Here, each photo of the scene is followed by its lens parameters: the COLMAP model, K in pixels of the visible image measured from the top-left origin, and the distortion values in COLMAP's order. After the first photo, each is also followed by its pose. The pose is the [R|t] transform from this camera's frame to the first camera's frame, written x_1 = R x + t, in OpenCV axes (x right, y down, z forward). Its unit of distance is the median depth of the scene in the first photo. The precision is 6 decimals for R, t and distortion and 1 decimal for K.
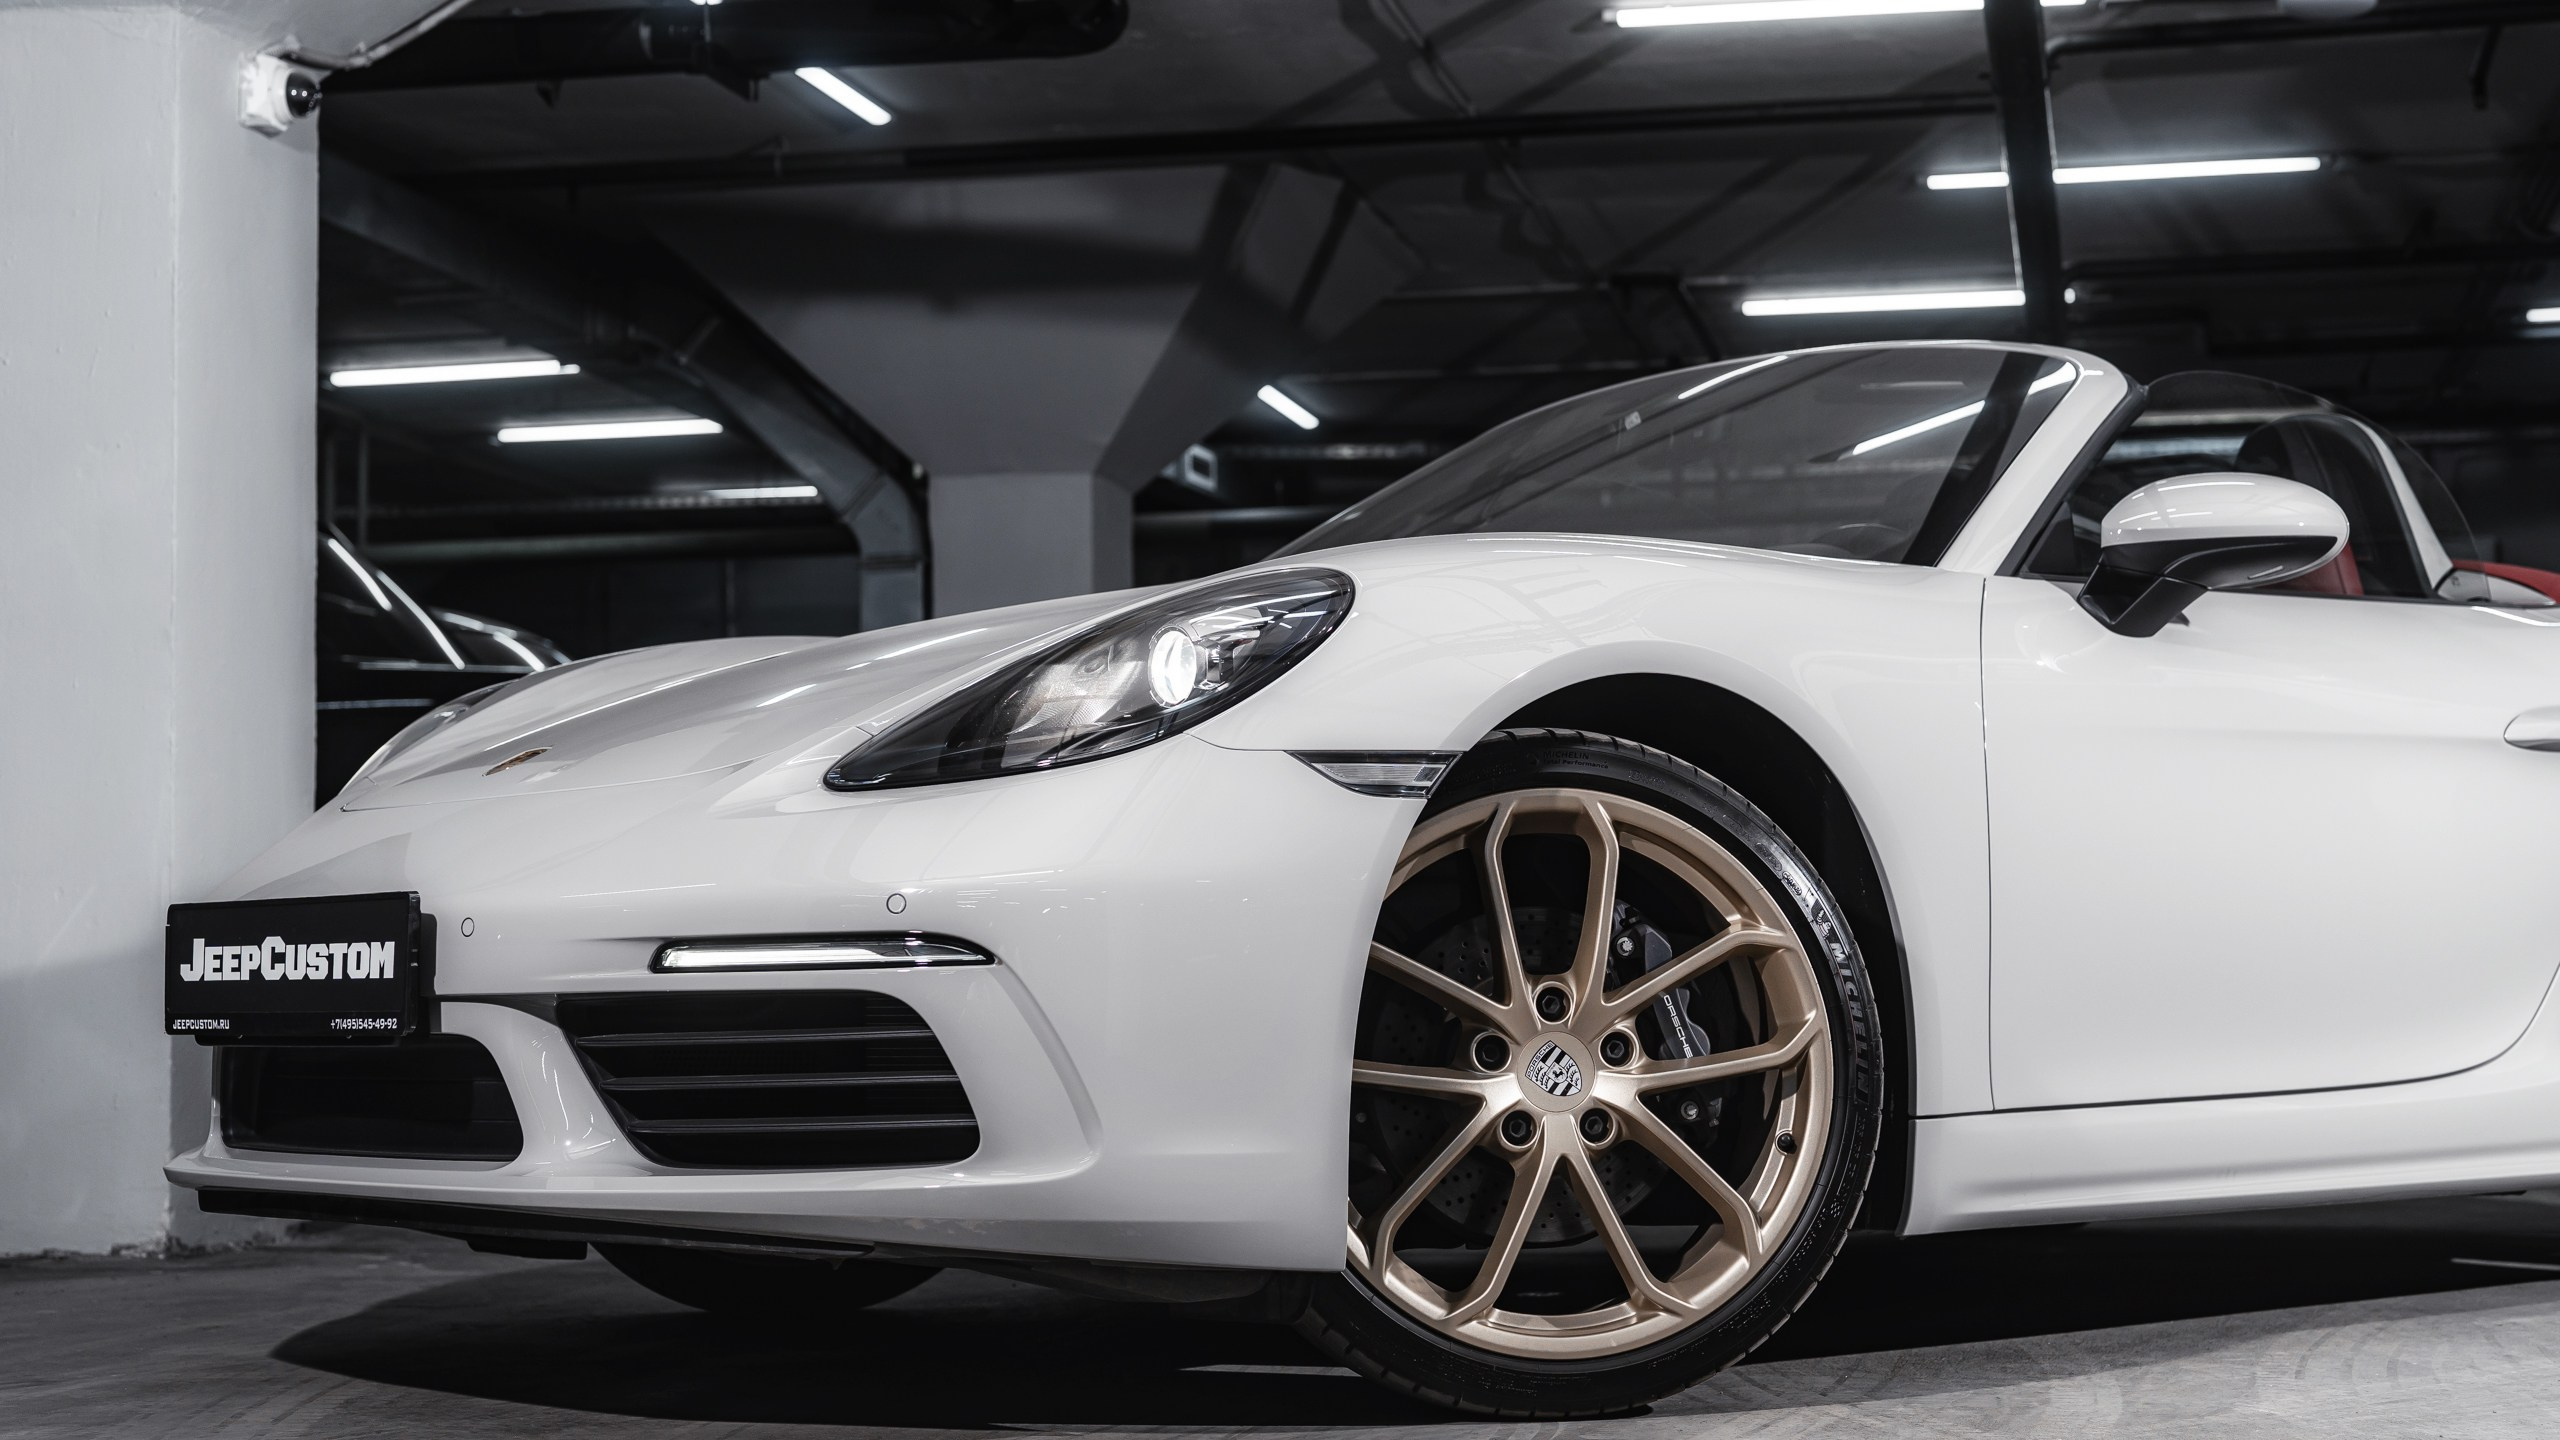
lens RADIAL K [[3971.7, 0, 1283.9], [0, 3971.7, 640.8], [0, 0, 1]] dist [-0.013081, 0.026001]
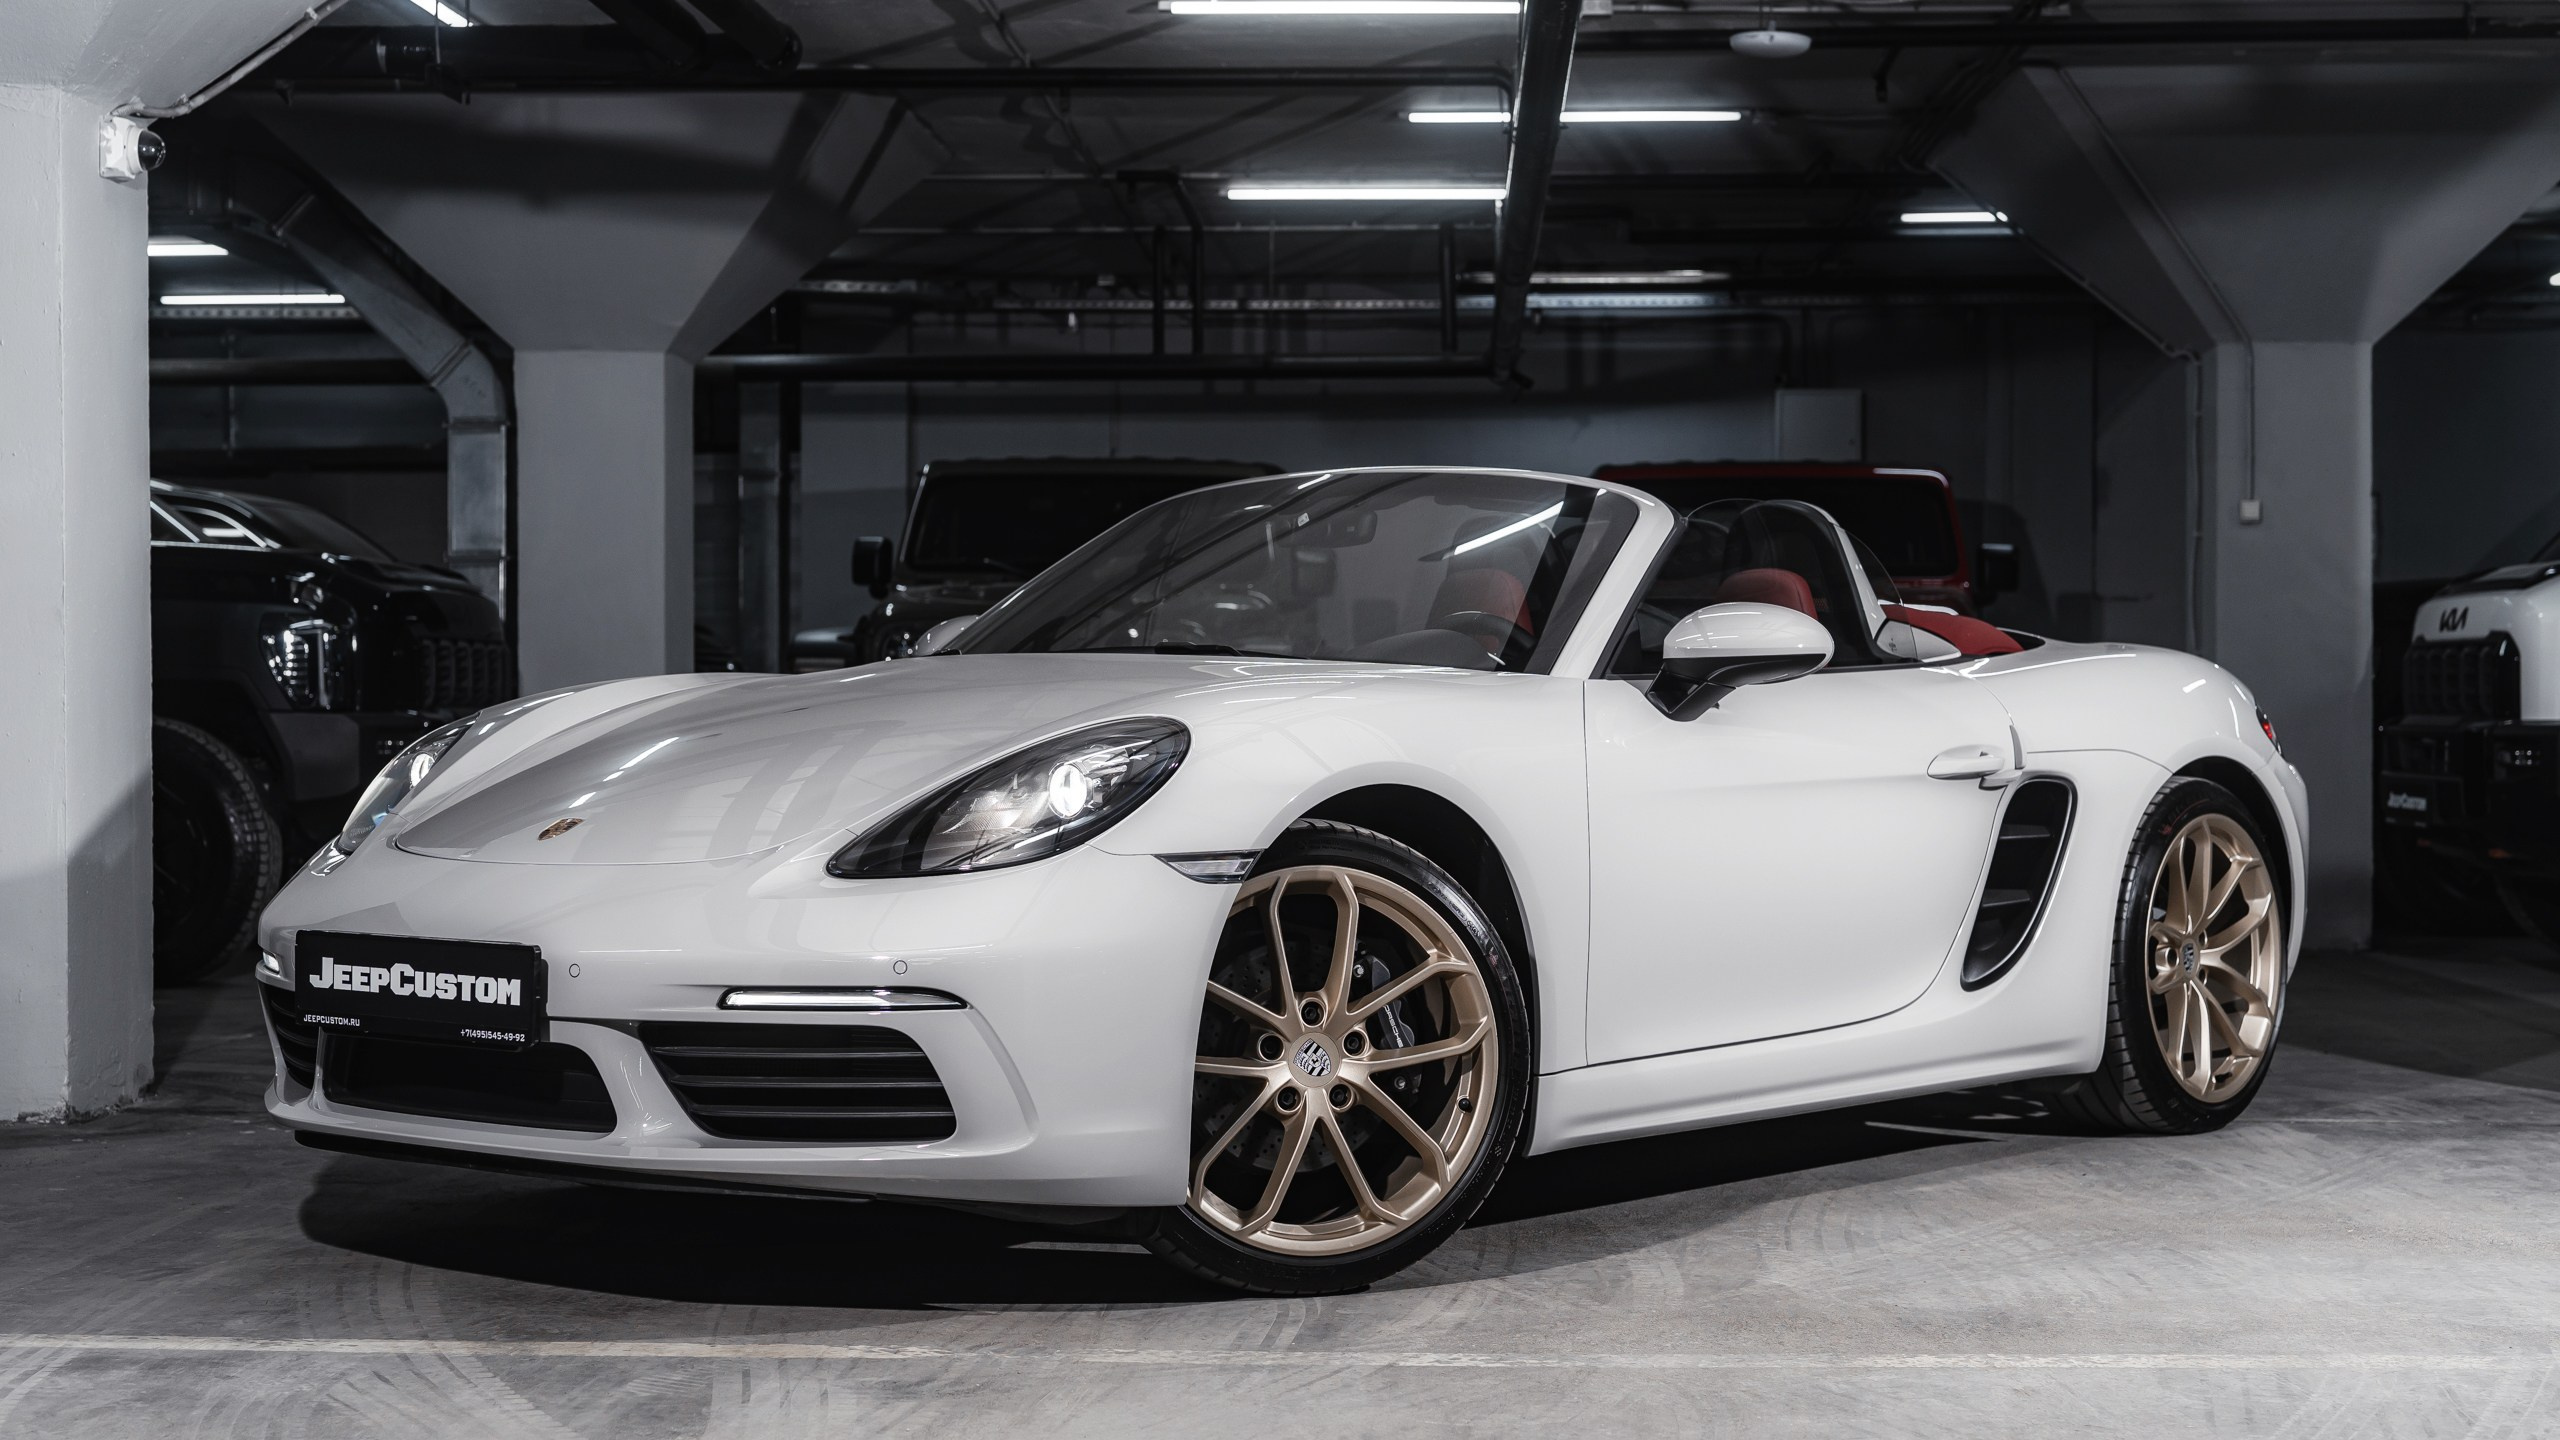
lens RADIAL K [[3971.7, 0, 1283.9], [0, 3971.7, 640.8], [0, 0, 1]] dist [-0.013081, 0.026001]
pose [[0.986694, 0.011552, 0.162178, -0.179051], [-0.023789, 0.996995, 0.073718, -0.150740], [-0.160839, -0.076595, 0.984004, -0.418057]]
